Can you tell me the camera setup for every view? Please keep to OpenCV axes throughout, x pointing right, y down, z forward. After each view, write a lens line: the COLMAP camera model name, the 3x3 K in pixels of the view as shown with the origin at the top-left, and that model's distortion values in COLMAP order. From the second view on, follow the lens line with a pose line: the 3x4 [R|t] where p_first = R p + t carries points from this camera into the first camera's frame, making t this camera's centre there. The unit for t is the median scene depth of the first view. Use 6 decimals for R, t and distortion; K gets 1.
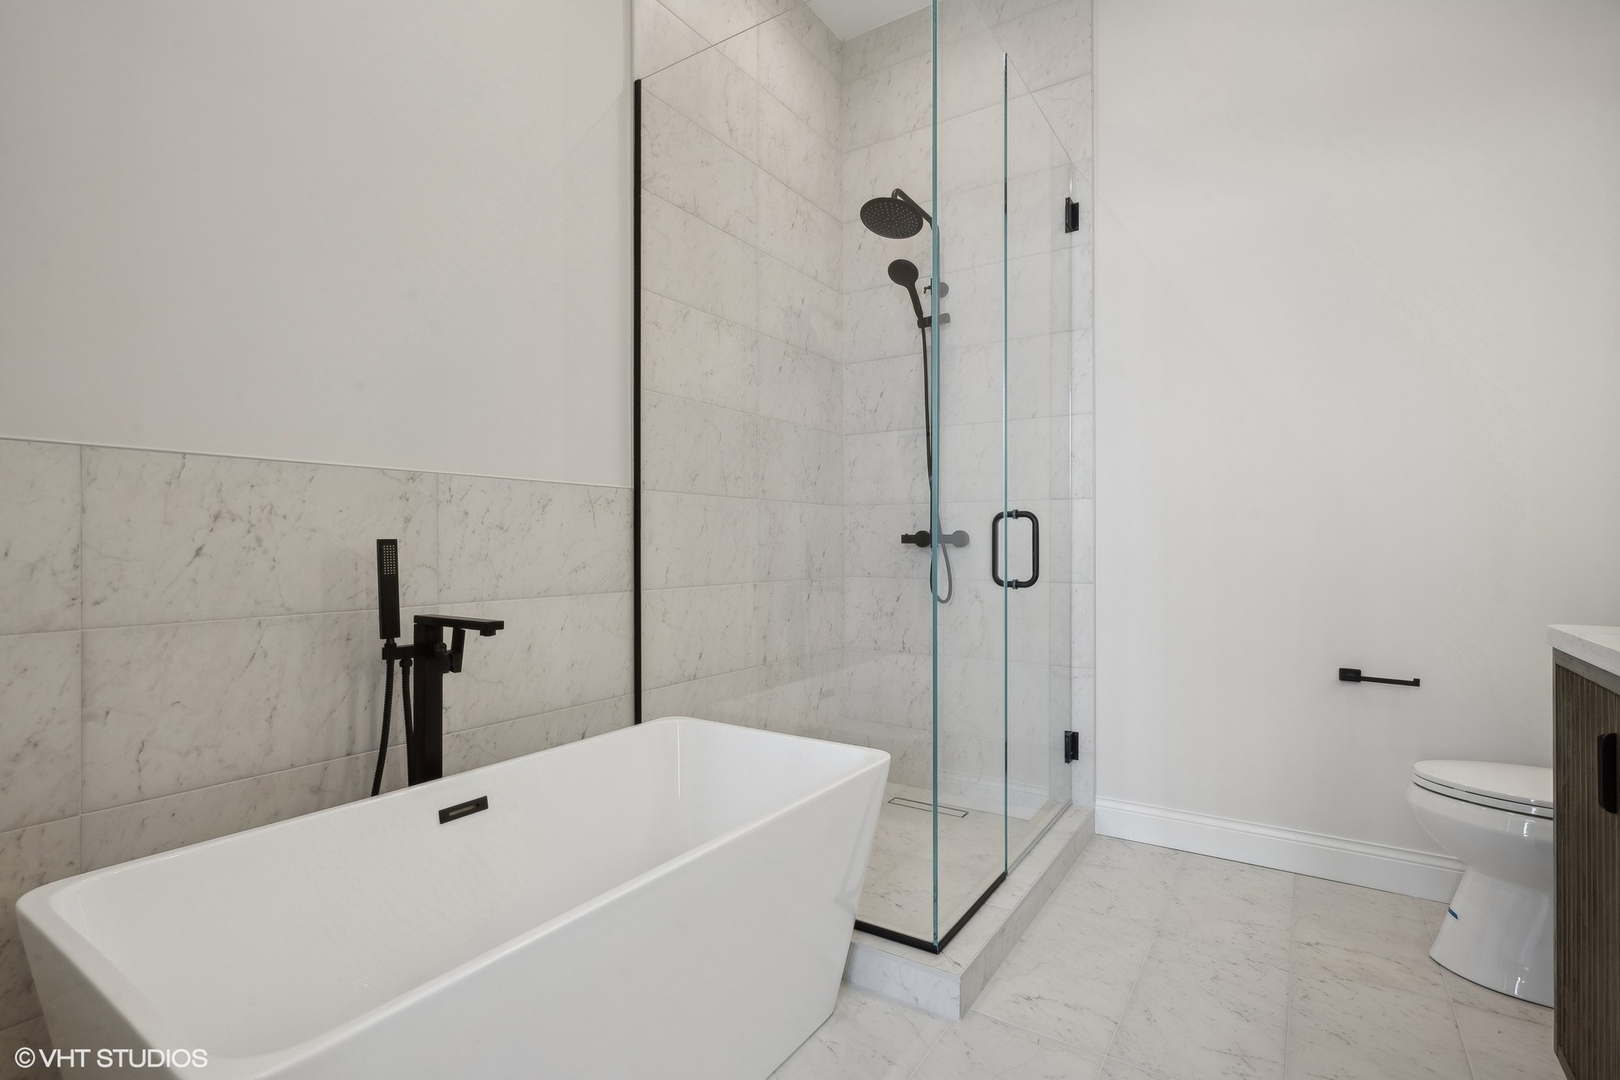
lens RADIAL K [[752.8, 0, 806.4], [0, 752.8, 543.6], [0, 0, 1]] dist [-0.003351, -0.001259]
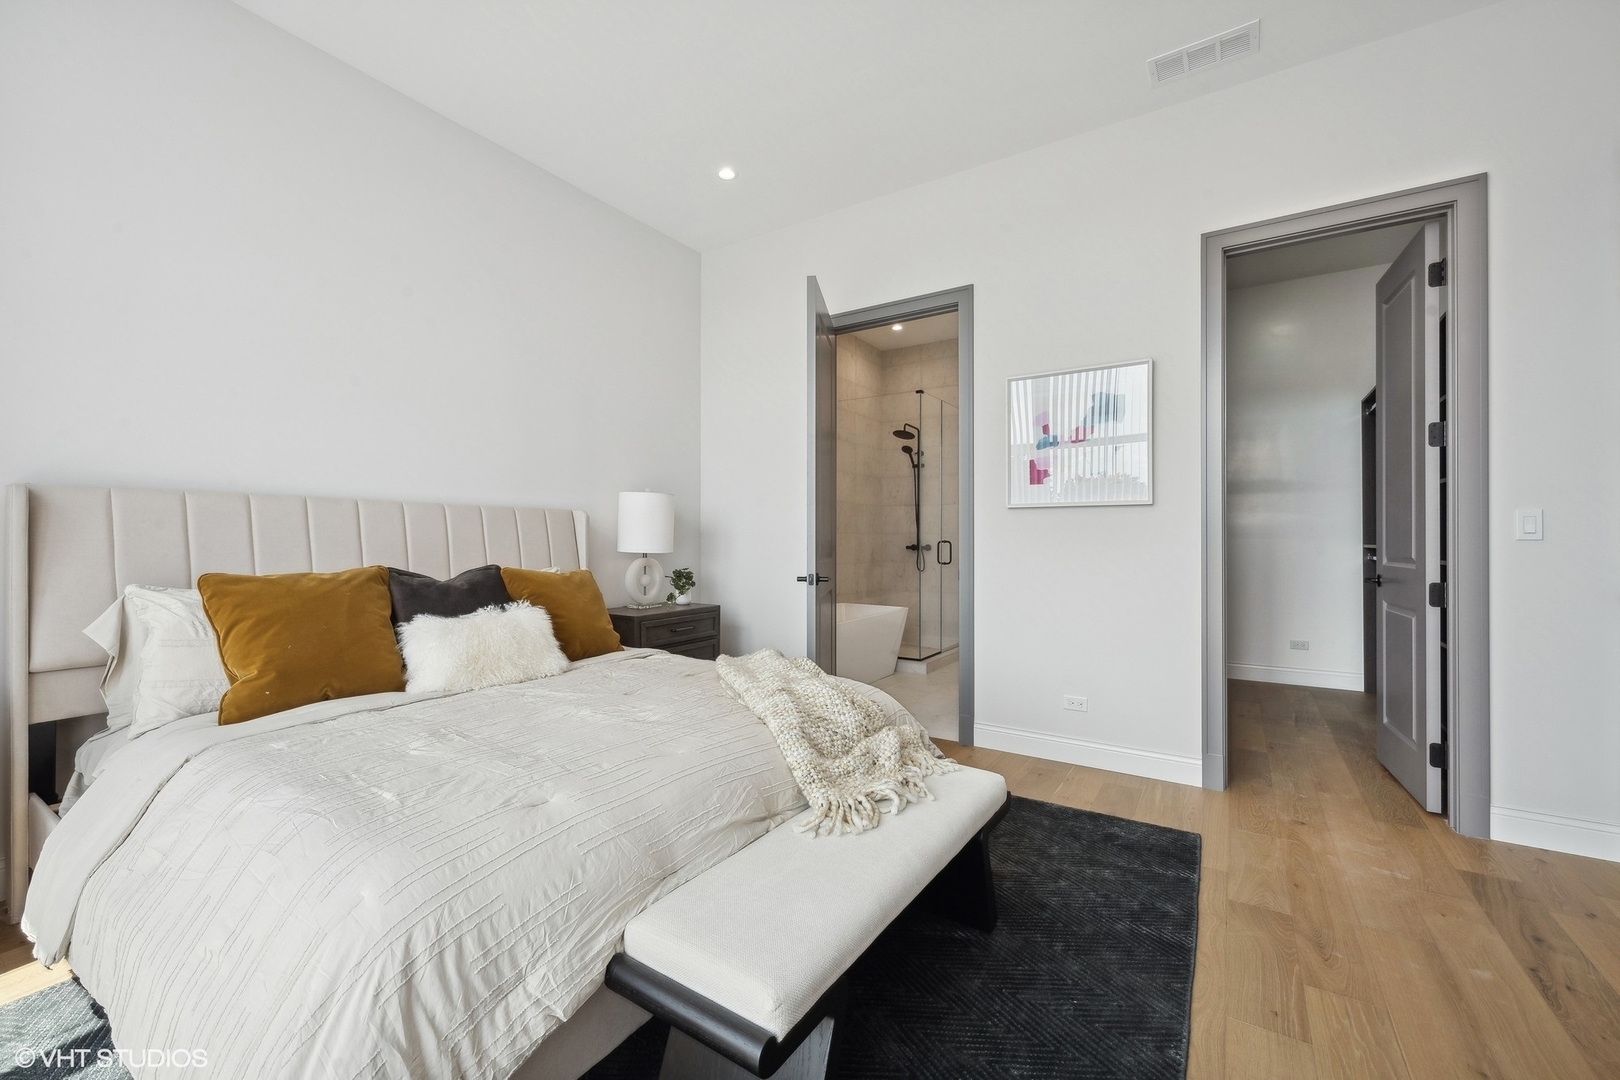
lens RADIAL K [[674.9, 0, 813.1], [0, 674.9, 539.9], [0, 0, 1]] dist [0.002048, -0.000144]
pose [[0.999625, 0.001883, 0.027332, -0.273142], [-0.001841, 0.999997, -0.001578, -0.028141], [-0.027335, 0.001528, 0.999625, -1.408821]]
